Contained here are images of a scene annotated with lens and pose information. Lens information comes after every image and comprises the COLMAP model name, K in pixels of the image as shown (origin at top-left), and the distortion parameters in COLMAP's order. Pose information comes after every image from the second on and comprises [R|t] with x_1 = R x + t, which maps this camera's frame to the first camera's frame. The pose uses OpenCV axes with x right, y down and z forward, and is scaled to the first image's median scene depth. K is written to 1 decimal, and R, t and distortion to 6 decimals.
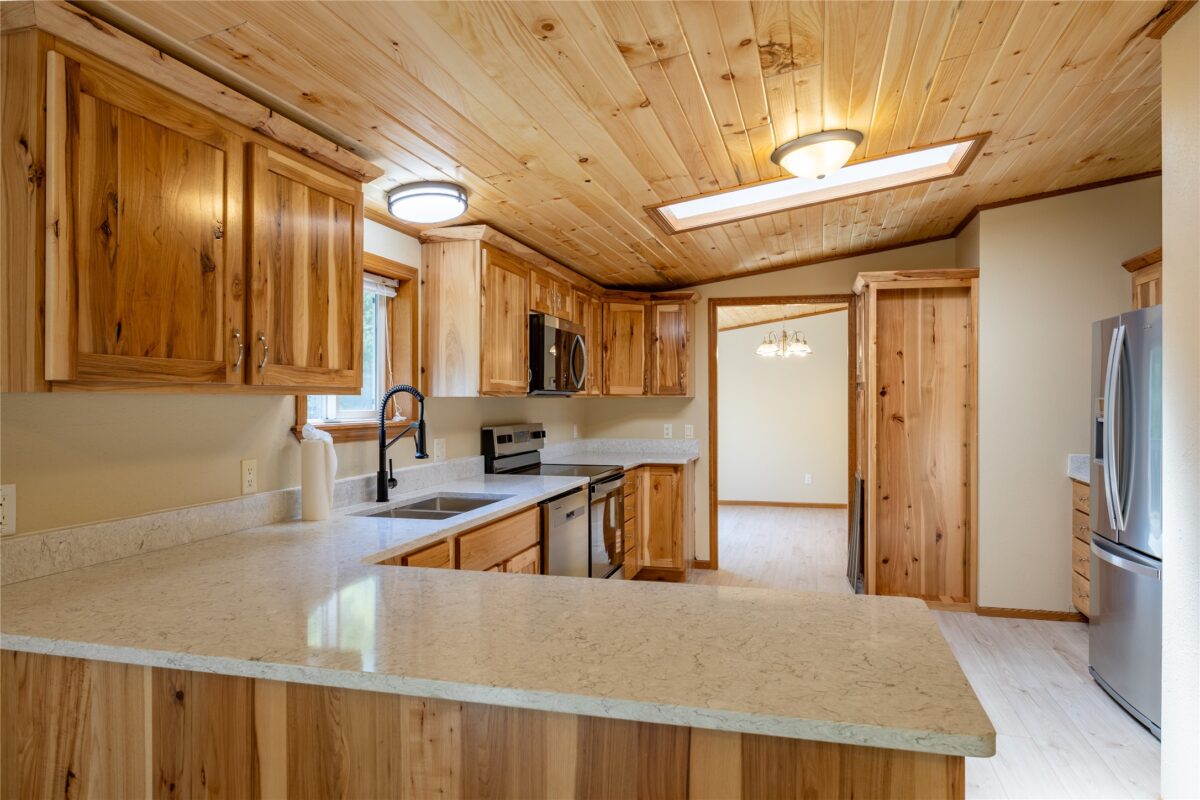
lens RADIAL K [[762.8, 0, 605.4], [0, 762.8, 396.9], [0, 0, 1]] dist [0.005777, 0.001649]
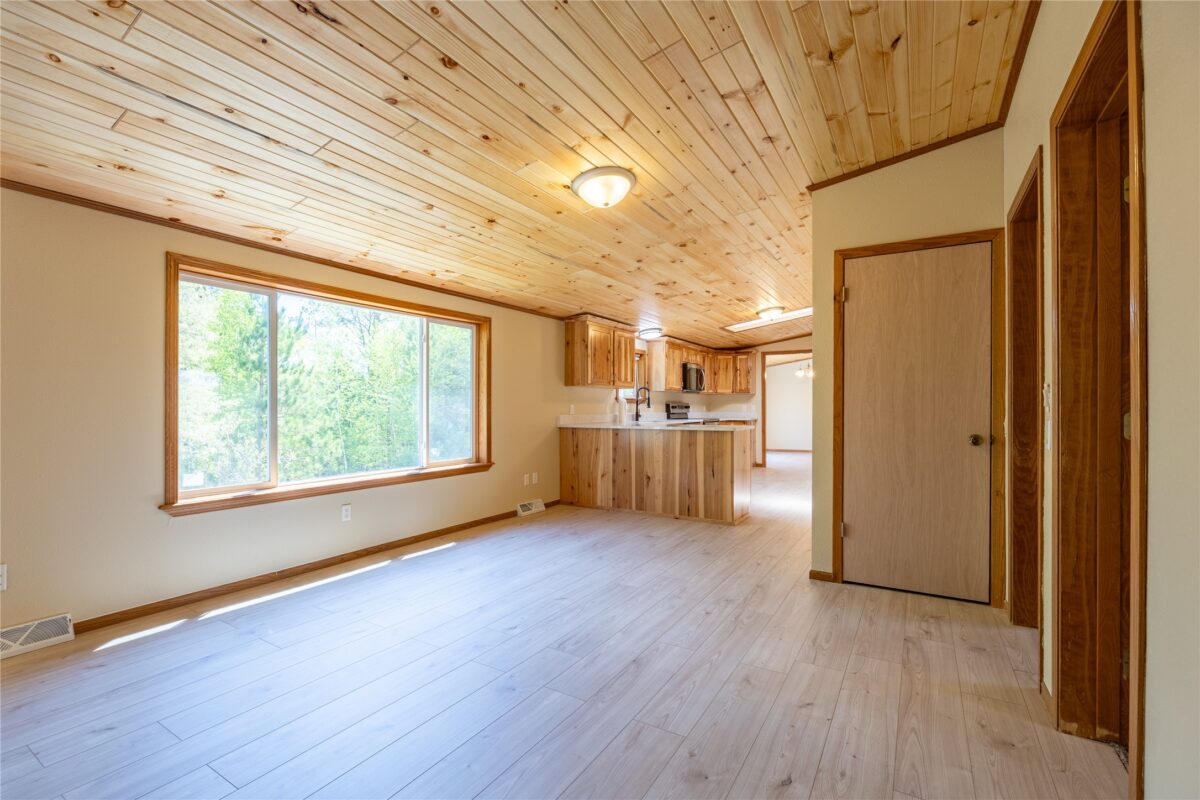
lens RADIAL K [[523.0, 0, 612.8], [0, 523.0, 418.0], [0, 0, 1]] dist [0.013481, -0.000212]
pose [[0.965175, 0.006936, -0.261514, 0.188170], [-0.000331, 0.999680, 0.025295, 0.055667], [0.261606, -0.024328, 0.964868, -1.123975]]
